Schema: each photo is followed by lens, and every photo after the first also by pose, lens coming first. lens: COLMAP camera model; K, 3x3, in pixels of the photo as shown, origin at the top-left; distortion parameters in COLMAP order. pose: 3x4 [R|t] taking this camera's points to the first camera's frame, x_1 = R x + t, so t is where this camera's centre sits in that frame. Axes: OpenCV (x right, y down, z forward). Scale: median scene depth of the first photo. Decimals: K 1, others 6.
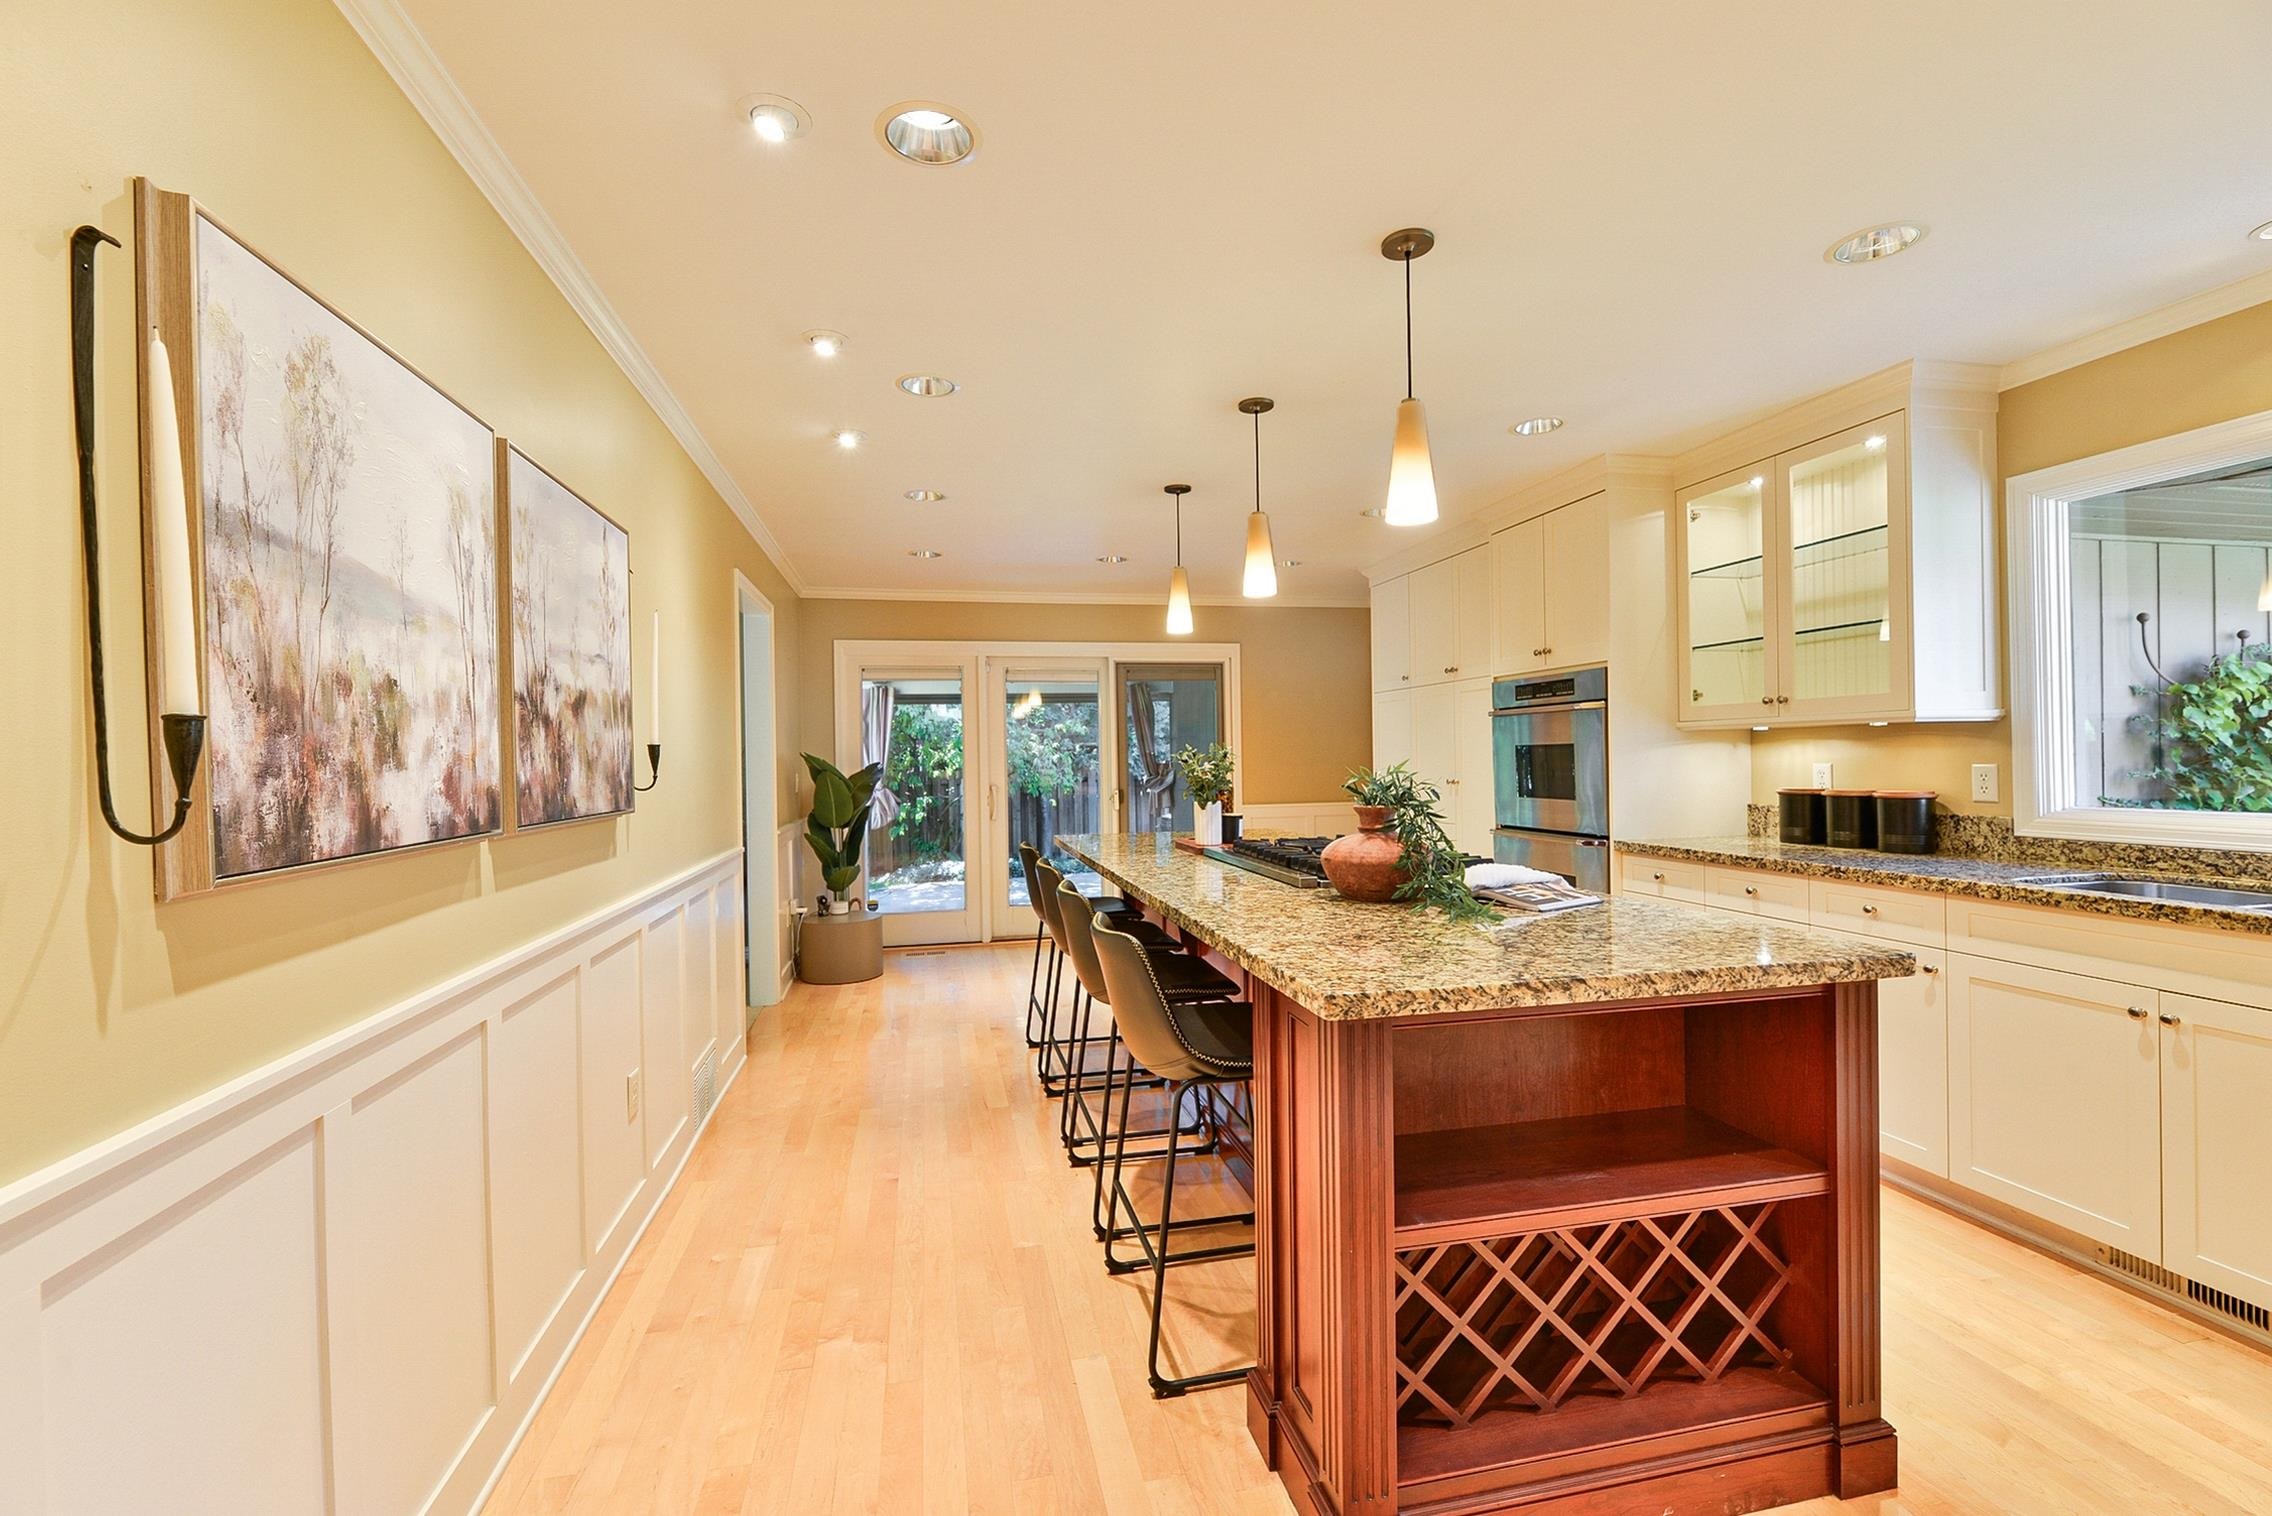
lens RADIAL K [[953.8, 0, 1136.0], [0, 953.8, 760.5], [0, 0, 1]] dist [-0.003214, -0.000288]
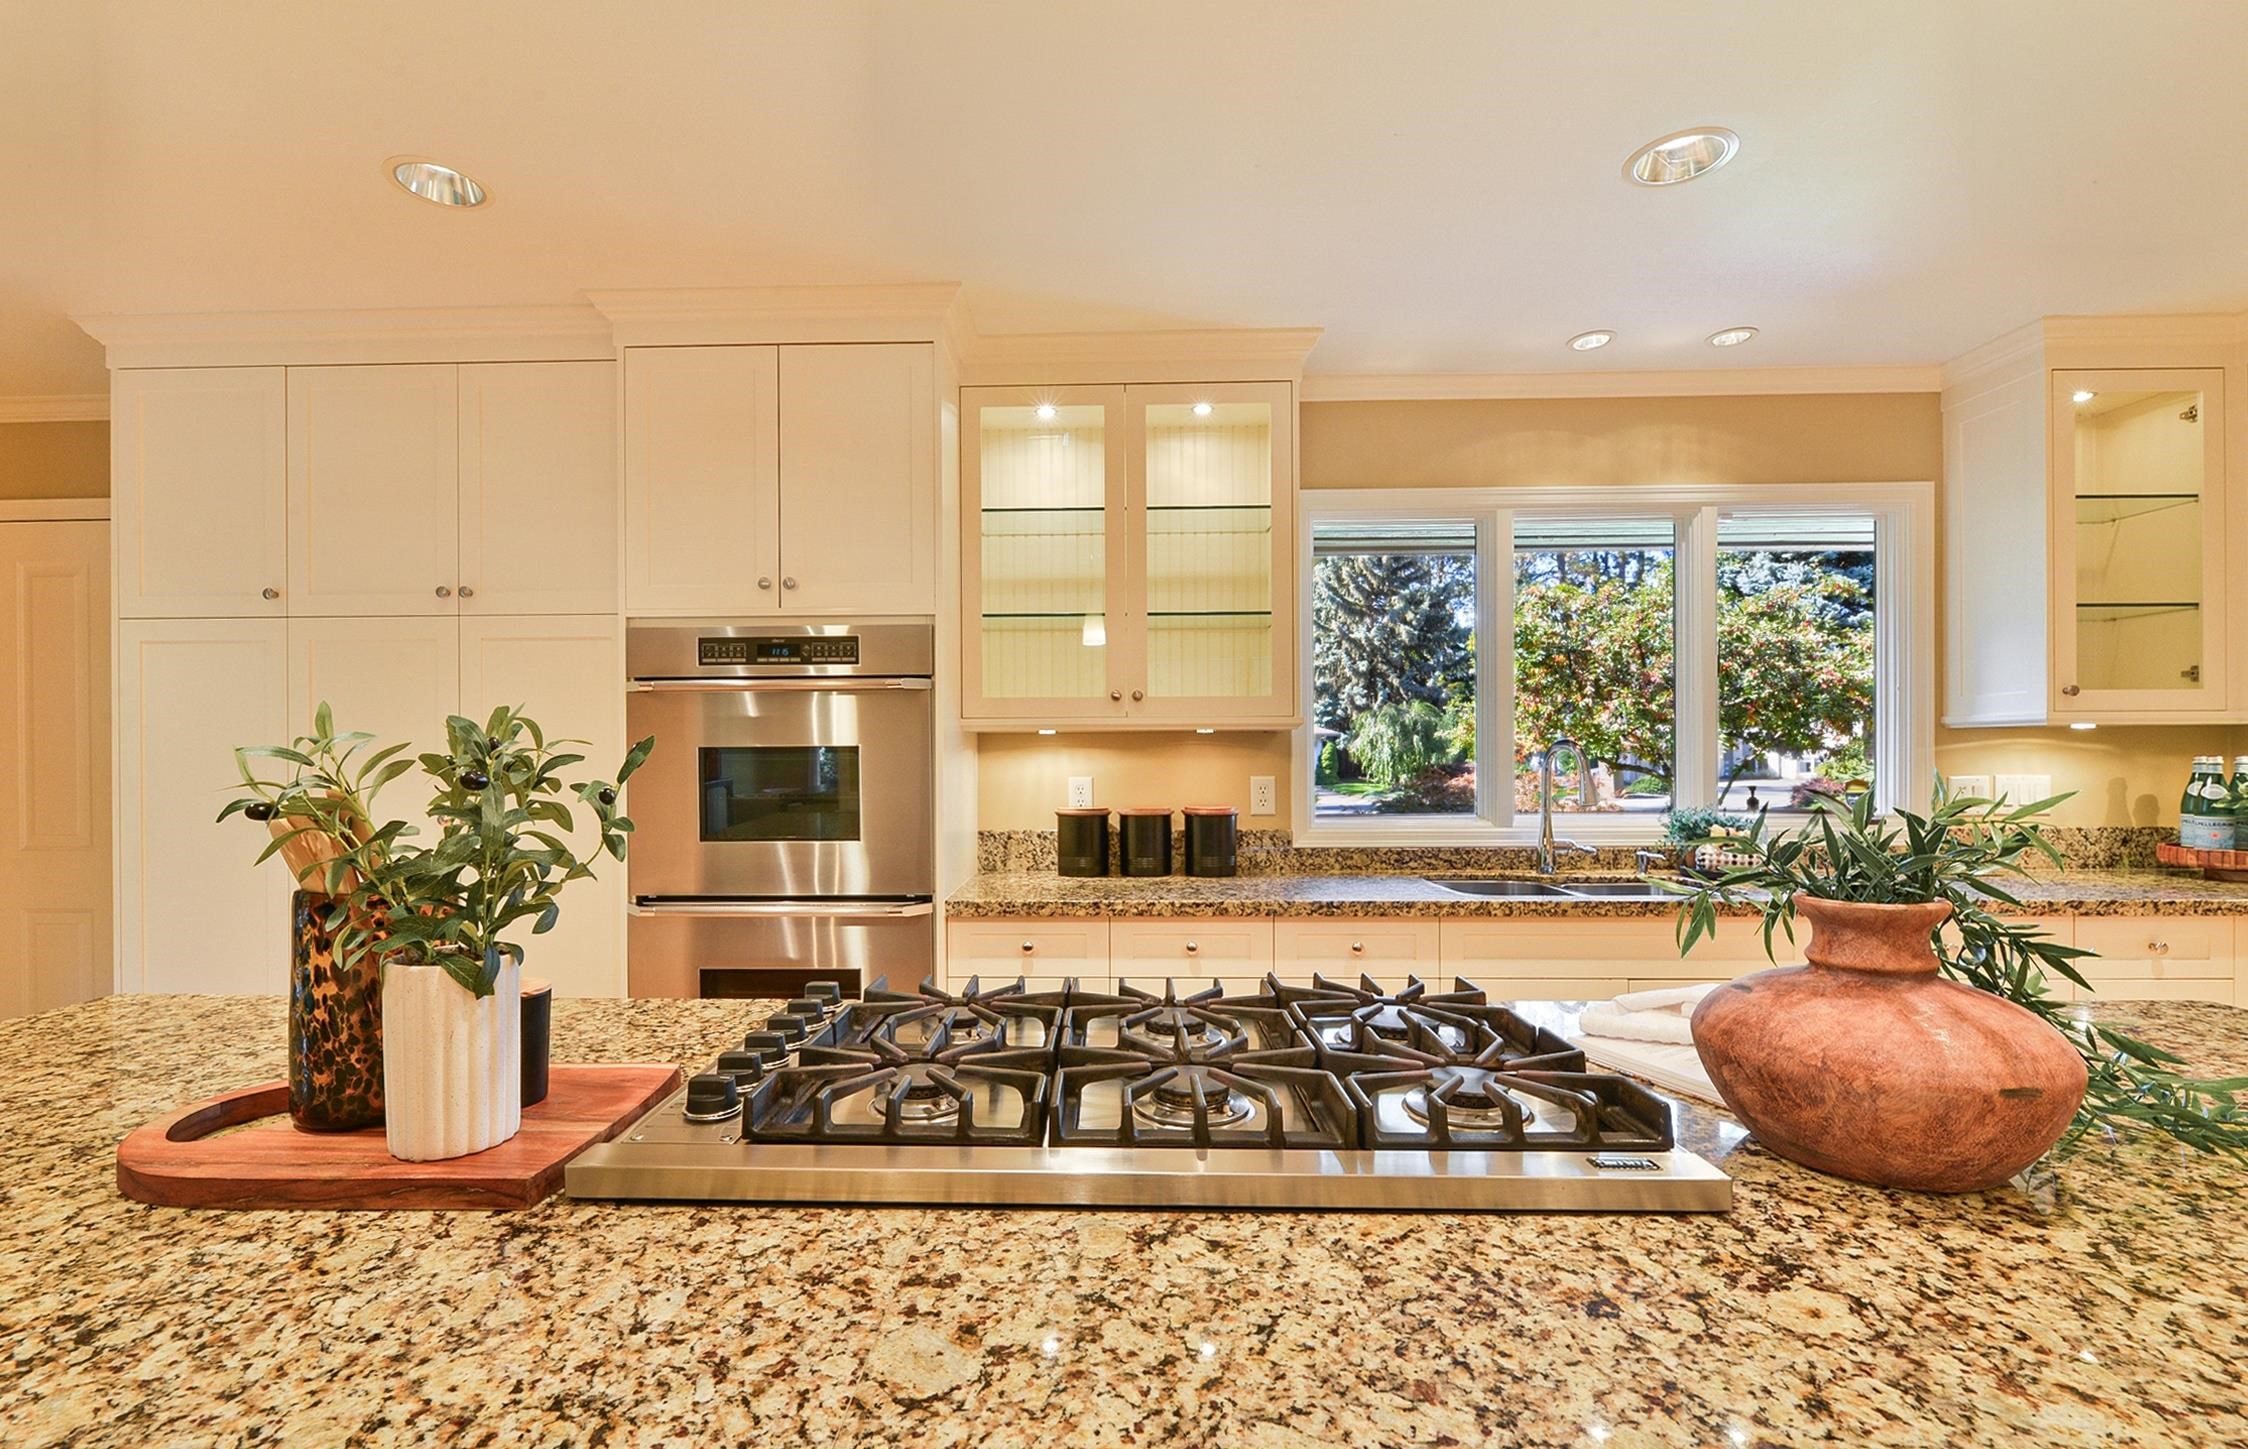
lens RADIAL K [[997.9, 0, 1084.3], [0, 997.9, 761.3], [0, 0, 1]] dist [-0.007001, -0.000588]
pose [[0.248951, 0.011562, 0.968447, -0.191201], [0.004052, 0.999908, -0.012979, 0.000966], [-0.968508, 0.007155, 0.248881, 1.237590]]
